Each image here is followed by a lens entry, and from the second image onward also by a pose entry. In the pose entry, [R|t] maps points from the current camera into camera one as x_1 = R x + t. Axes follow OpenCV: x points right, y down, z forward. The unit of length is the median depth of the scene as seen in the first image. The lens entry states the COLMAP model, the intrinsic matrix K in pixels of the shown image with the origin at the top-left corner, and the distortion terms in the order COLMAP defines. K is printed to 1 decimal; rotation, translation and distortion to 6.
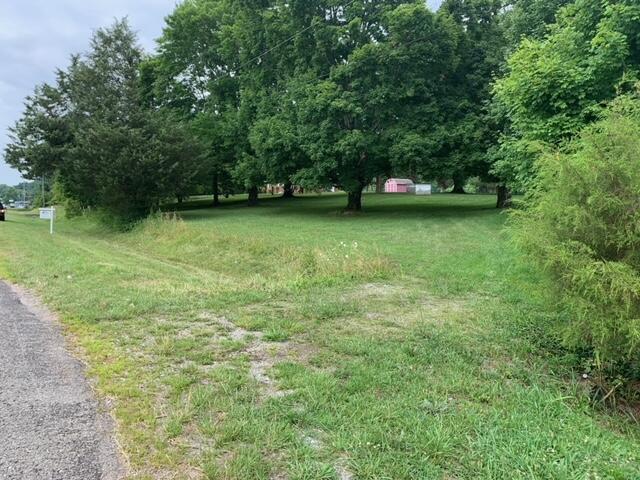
lens RADIAL K [[494.1, 0, 320.0], [0, 494.1, 240.0], [0, 0, 1]] dist [0.032192, -0.024632]
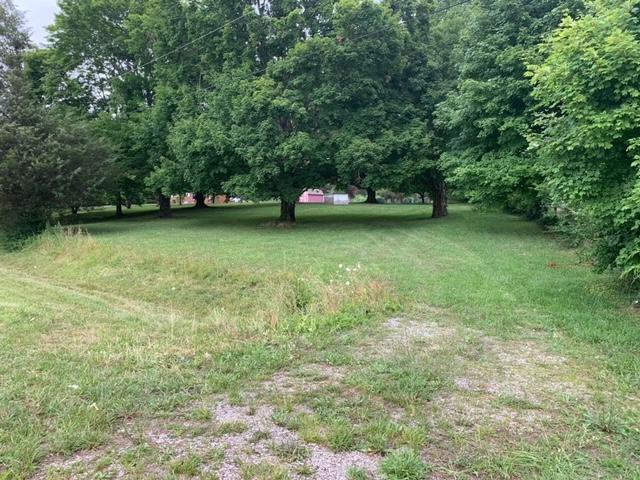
lens RADIAL K [[494.1, 0, 320.0], [0, 494.1, 240.0], [0, 0, 1]] dist [0.032192, -0.024632]
pose [[0.981083, -0.018784, 0.192677, -0.059045], [0.022631, 0.999586, -0.017782, -0.009328], [-0.192263, 0.021806, 0.981101, 0.102307]]
